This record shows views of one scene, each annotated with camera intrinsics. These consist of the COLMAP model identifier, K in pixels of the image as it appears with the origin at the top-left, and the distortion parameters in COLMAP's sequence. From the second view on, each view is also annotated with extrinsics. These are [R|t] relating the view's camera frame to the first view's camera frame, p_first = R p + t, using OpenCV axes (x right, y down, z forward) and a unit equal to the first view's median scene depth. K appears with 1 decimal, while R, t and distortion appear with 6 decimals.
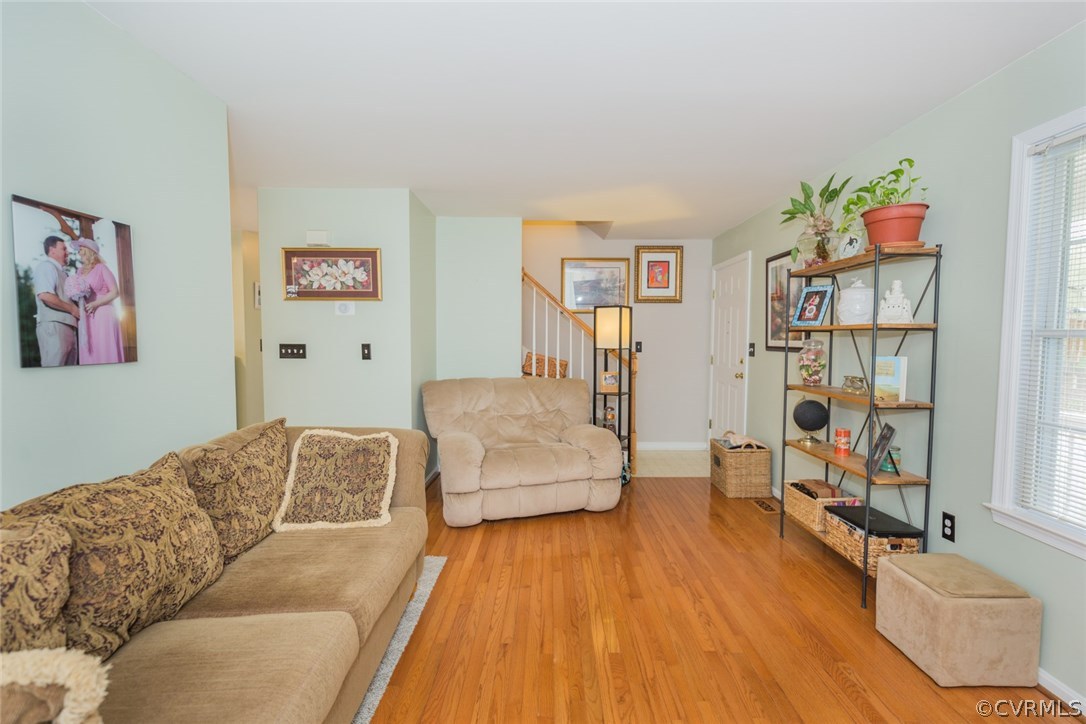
lens RADIAL K [[484.1, 0, 549.8], [0, 484.1, 364.7], [0, 0, 1]] dist [0.003815, -0.001174]
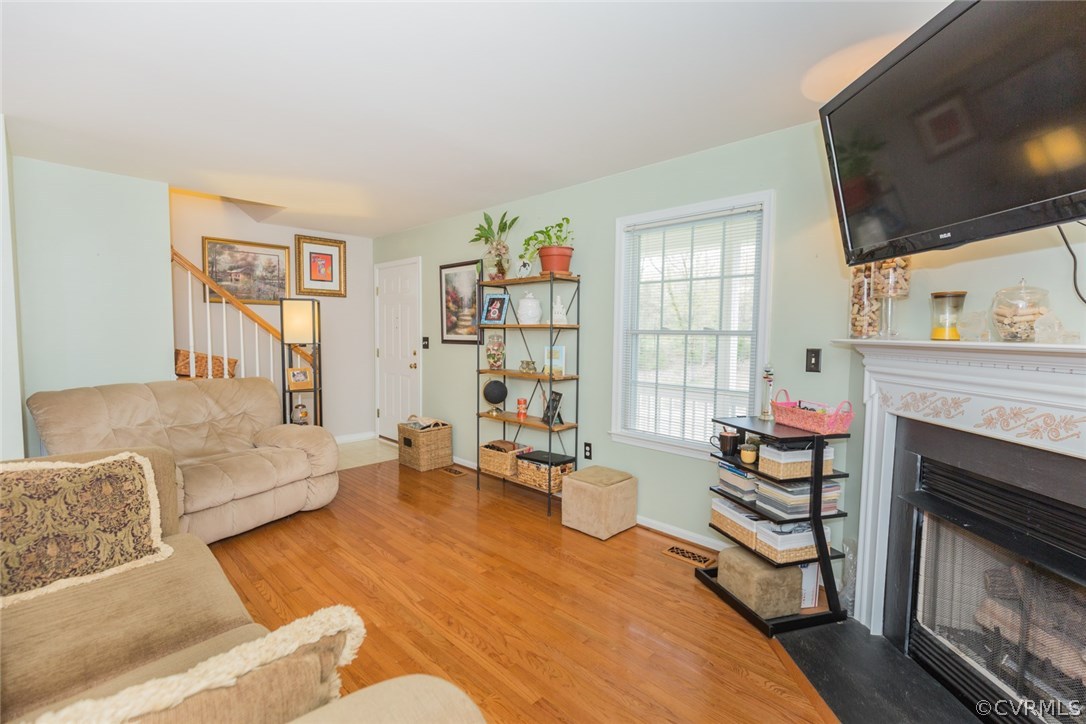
lens RADIAL K [[484.1, 0, 549.8], [0, 484.1, 364.7], [0, 0, 1]] dist [0.003815, -0.001174]
pose [[0.708879, -0.044676, 0.703914, -0.287571], [0.034666, 0.998993, 0.028494, -0.002100], [-0.704478, 0.004203, 0.709714, -0.040439]]
